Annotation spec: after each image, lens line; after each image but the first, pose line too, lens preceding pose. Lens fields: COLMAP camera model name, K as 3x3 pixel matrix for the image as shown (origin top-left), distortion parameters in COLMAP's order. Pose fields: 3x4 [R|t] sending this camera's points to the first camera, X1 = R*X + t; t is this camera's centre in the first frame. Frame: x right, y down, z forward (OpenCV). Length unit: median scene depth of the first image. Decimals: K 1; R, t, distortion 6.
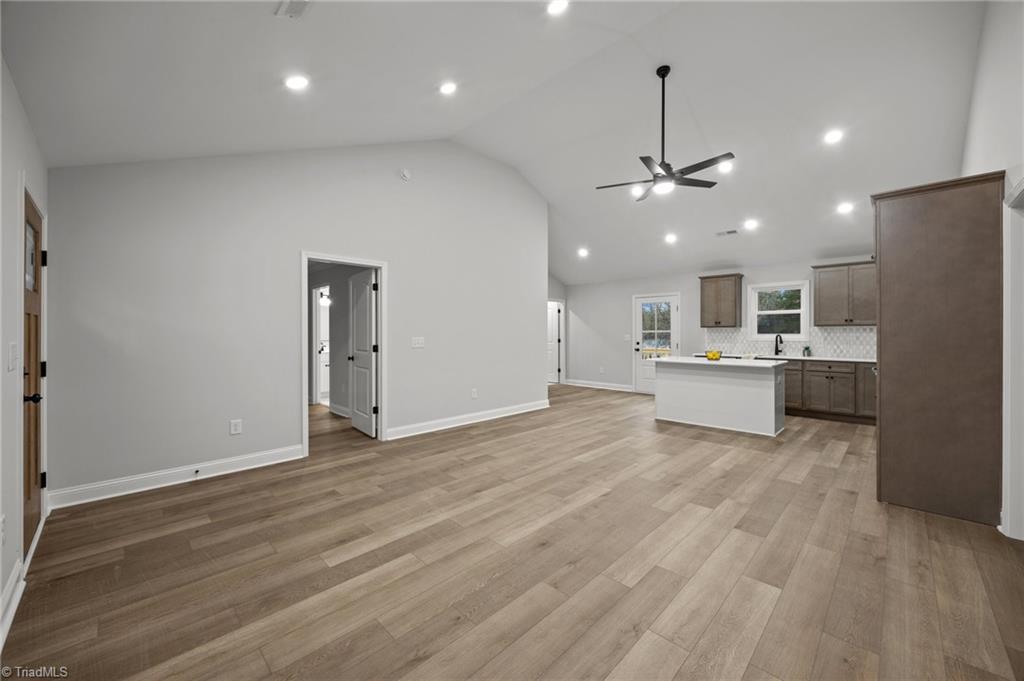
lens RADIAL K [[393.5, 0, 513.2], [0, 393.5, 334.2], [0, 0, 1]] dist [0.000206, 0.000150]
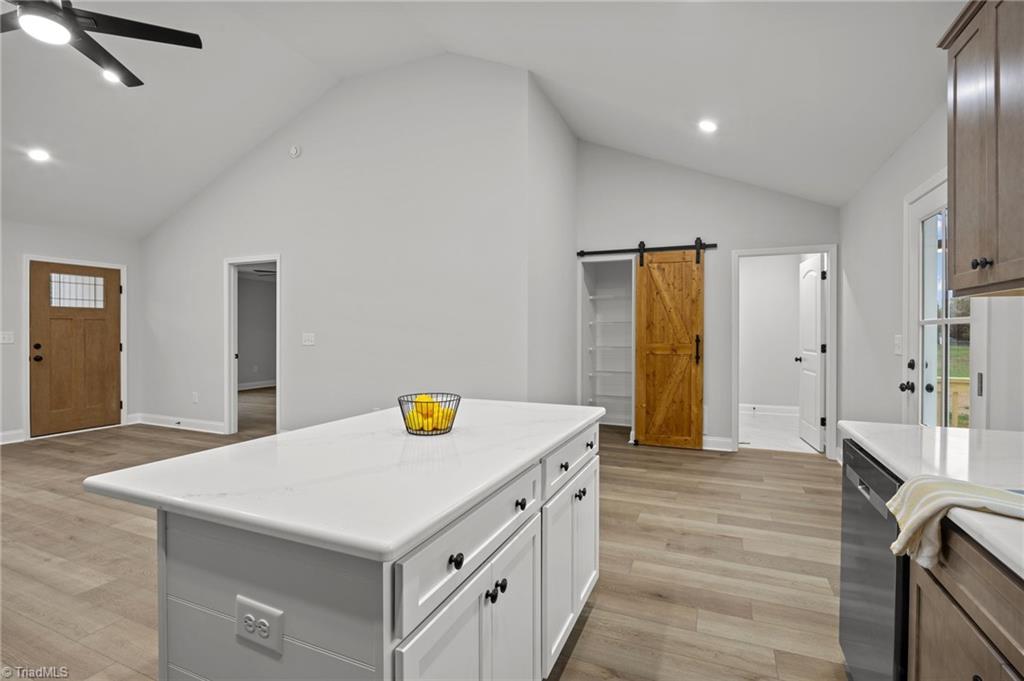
lens RADIAL K [[480.4, 0, 512.0], [0, 480.4, 340.5], [0, 0, 1]] dist [-0.014202, 0.000234]
pose [[0.366611, 0.019514, -0.930170, 1.217629], [-0.005386, 0.999808, 0.018853, 0.001830], [0.930359, -0.001902, 0.366646, 1.411776]]
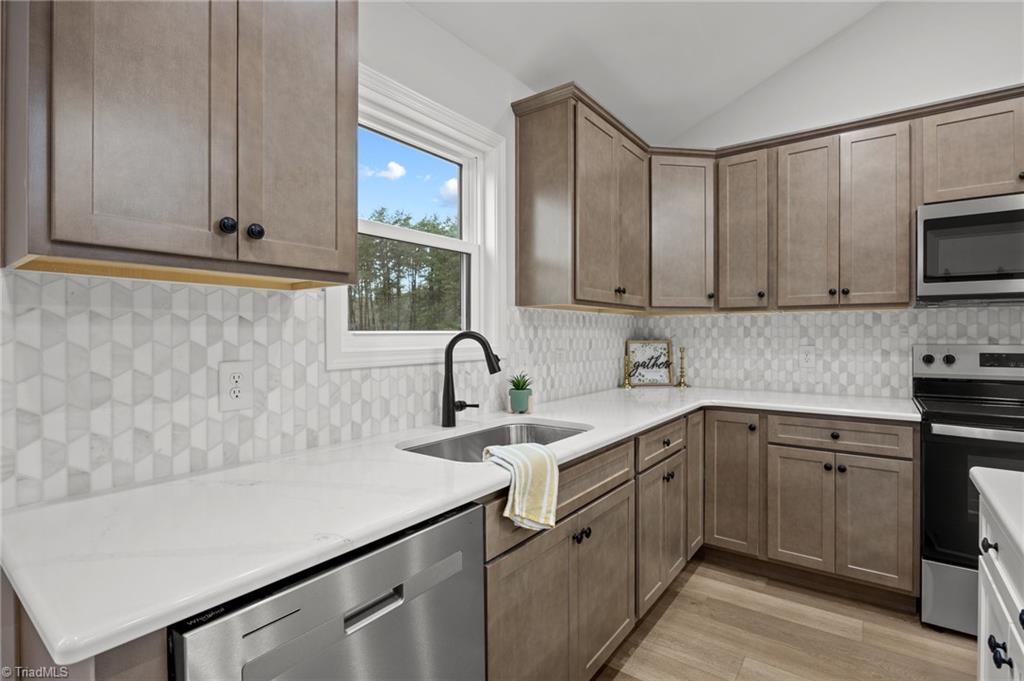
lens RADIAL K [[480.4, 0, 512.0], [0, 480.4, 340.5], [0, 0, 1]] dist [-0.014202, 0.000234]
pose [[-0.136714, -0.011985, 0.990538, 0.713717], [0.003630, 0.999914, 0.012599, 0.002522], [-0.990604, 0.005318, -0.136659, 1.804848]]
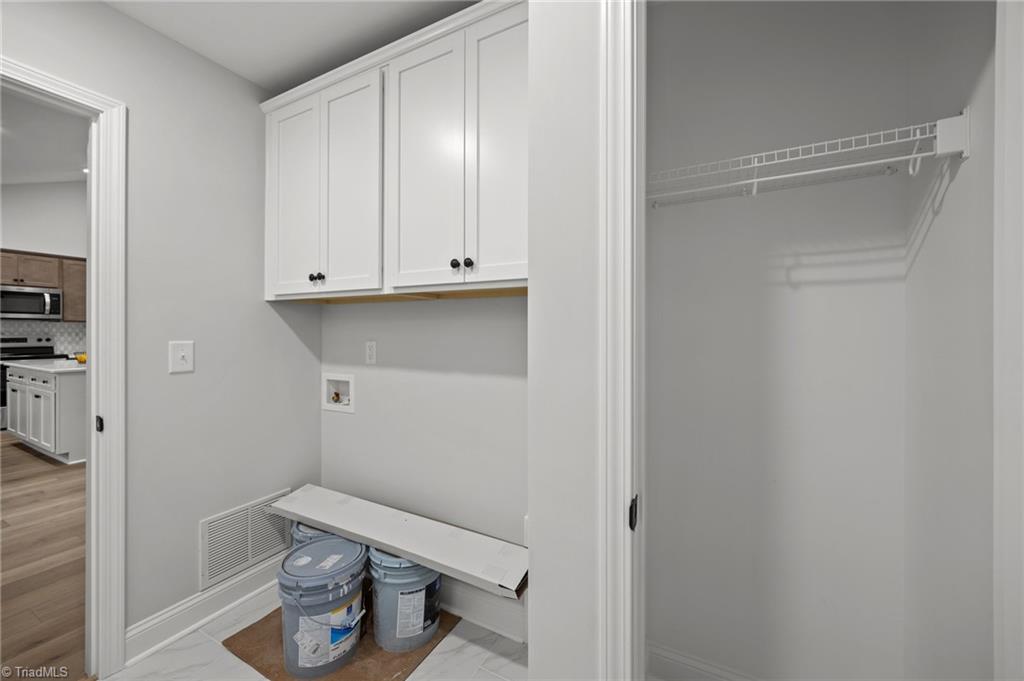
lens RADIAL K [[393.5, 0, 513.2], [0, 393.5, 334.2], [0, 0, 1]] dist [0.000206, 0.000150]
pose [[-0.955391, -0.002200, -0.295336, -0.107171], [-0.003362, 0.999988, 0.003427, 0.004954], [0.295325, 0.004267, -0.955387, 3.013905]]
